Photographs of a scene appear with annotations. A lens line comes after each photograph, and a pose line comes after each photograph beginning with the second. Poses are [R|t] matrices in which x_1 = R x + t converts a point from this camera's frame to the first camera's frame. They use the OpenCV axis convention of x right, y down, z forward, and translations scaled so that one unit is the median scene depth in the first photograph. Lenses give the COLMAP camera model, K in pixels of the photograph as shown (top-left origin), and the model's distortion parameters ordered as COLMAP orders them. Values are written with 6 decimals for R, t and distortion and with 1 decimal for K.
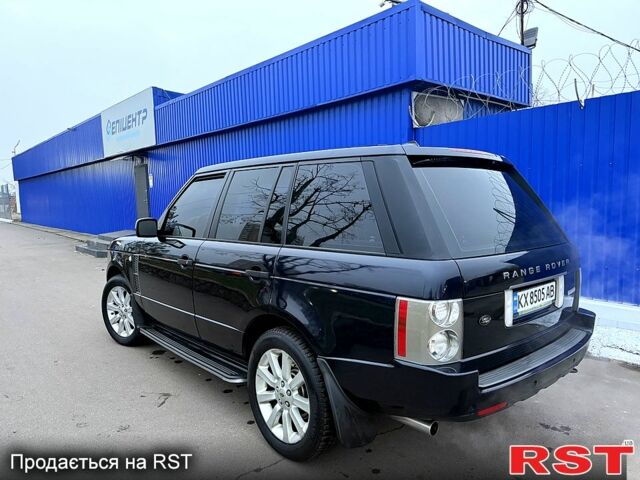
lens RADIAL K [[429.5, 0, 320.0], [0, 429.5, 240.0], [0, 0, 1]] dist [0.000444, -0.001726]
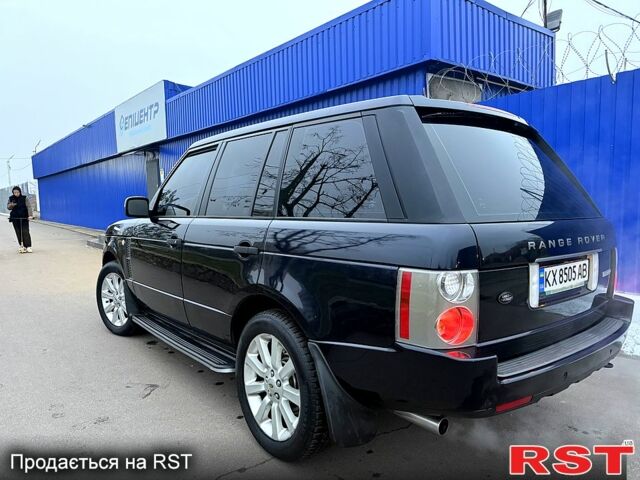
lens RADIAL K [[429.5, 0, 320.0], [0, 429.5, 240.0], [0, 0, 1]] dist [0.000444, -0.001726]
pose [[0.999304, 0.008488, -0.036327, 0.032699], [-0.008657, 0.999952, -0.004498, 0.050341], [0.036287, 0.004809, 0.999330, 0.093684]]
